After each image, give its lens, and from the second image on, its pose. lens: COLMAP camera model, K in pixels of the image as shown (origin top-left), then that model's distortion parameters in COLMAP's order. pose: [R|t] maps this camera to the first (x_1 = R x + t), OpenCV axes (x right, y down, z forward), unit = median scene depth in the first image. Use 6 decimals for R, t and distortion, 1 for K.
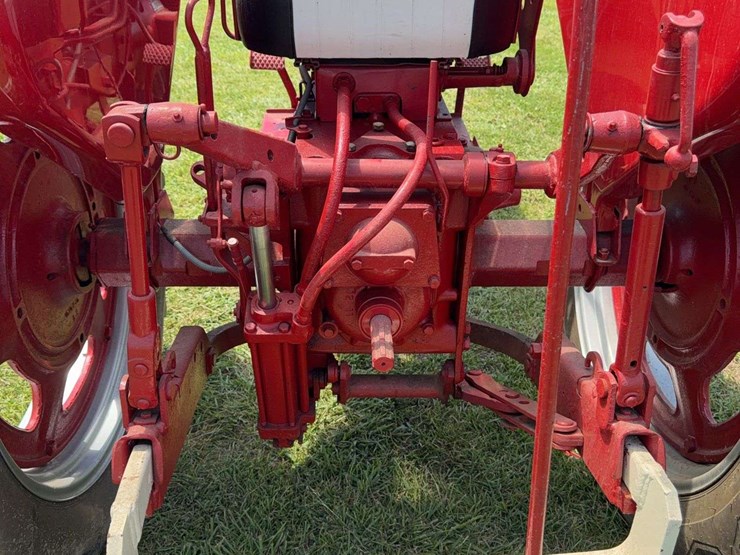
lens RADIAL K [[694.8, 0, 370.0], [0, 694.8, 277.5], [0, 0, 1]] dist [0.144263, -0.235985]
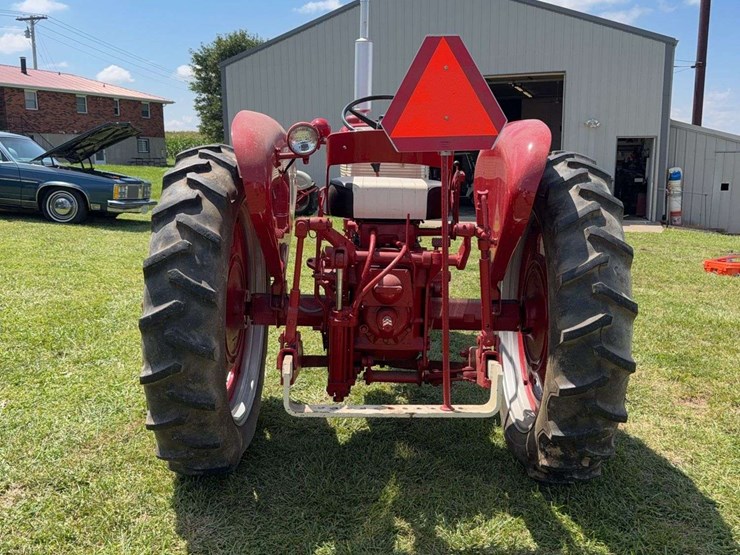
lens RADIAL K [[700.5, 0, 374.8], [0, 700.5, 276.6], [0, 0, 1]] dist [0.121999, -0.233830]
pose [[0.999740, 0.016096, -0.016179, 0.010589], [-0.020744, 0.936422, -0.350261, 0.765991], [0.009512, 0.350506, 0.936512, -1.265919]]
